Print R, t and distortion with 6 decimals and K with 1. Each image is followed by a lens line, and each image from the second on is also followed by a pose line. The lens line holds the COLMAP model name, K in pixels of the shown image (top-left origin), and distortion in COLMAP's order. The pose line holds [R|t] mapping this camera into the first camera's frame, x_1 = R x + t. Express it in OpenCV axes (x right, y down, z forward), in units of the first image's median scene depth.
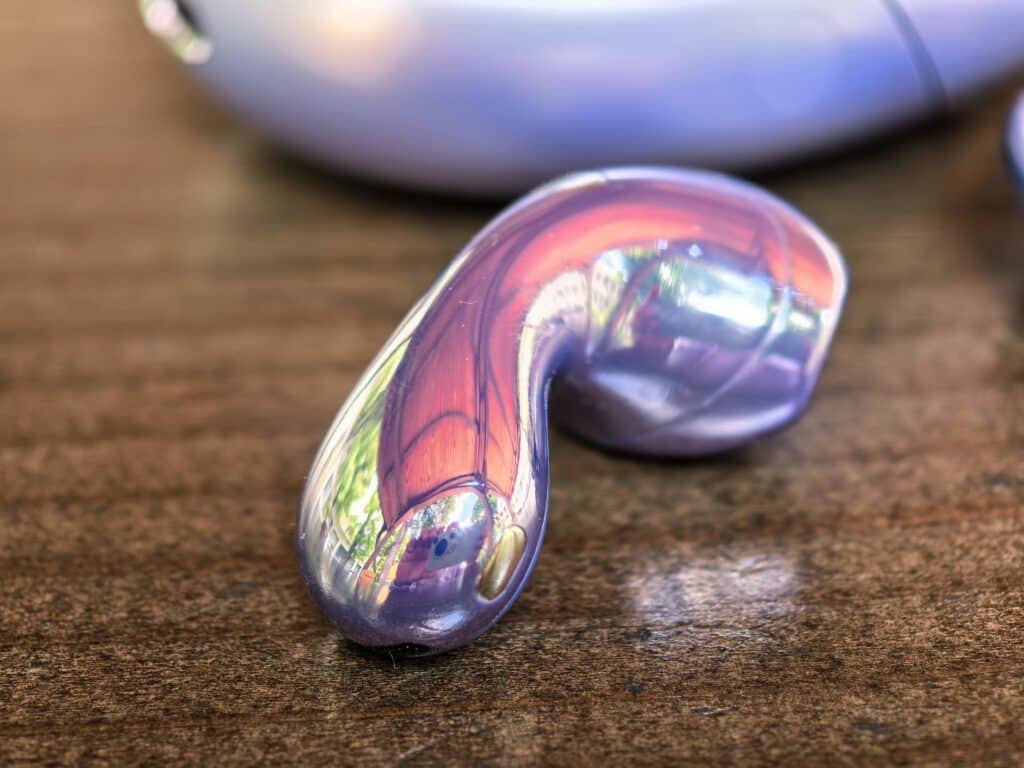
lens RADIAL K [[2832.4, 0, 512.0], [0, 2832.4, 384.0], [0, 0, 1]] dist [0.085636, 0.232557]
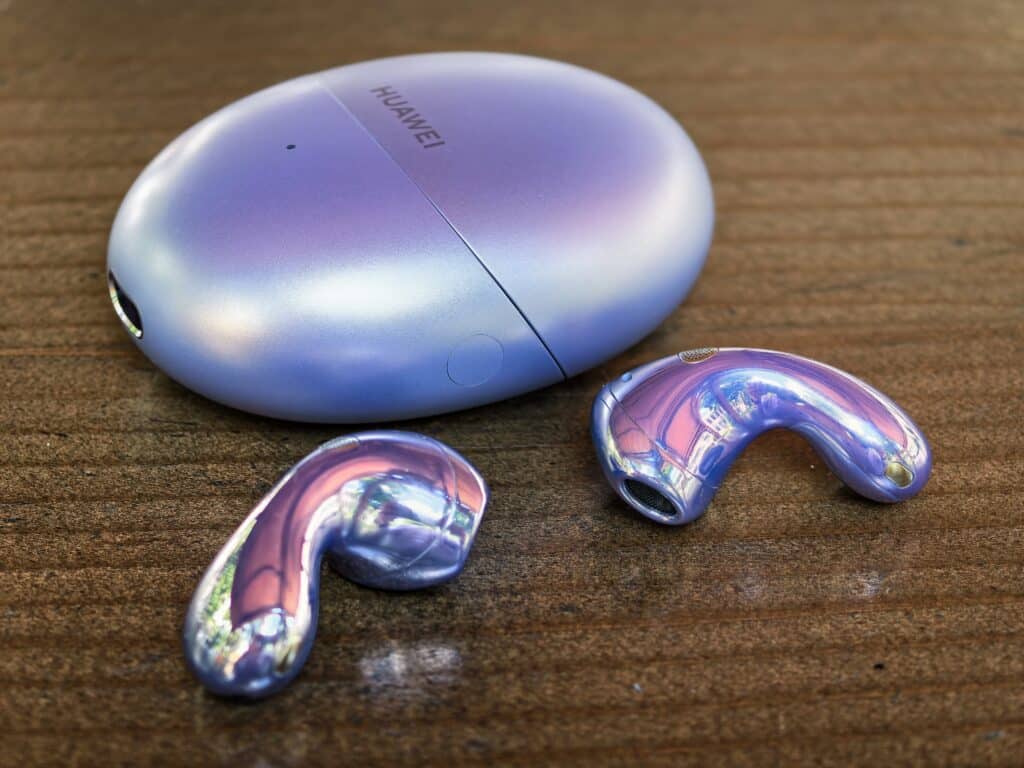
lens RADIAL K [[2870.7, 0, 512.0], [0, 2870.7, 384.0], [0, 0, 1]] dist [0.016470, -1.730521]
pose [[0.999206, 0.030453, 0.025679, 0.085200], [-0.031133, 0.999164, 0.026509, -0.163898], [-0.024850, -0.027288, 0.999319, -0.876506]]
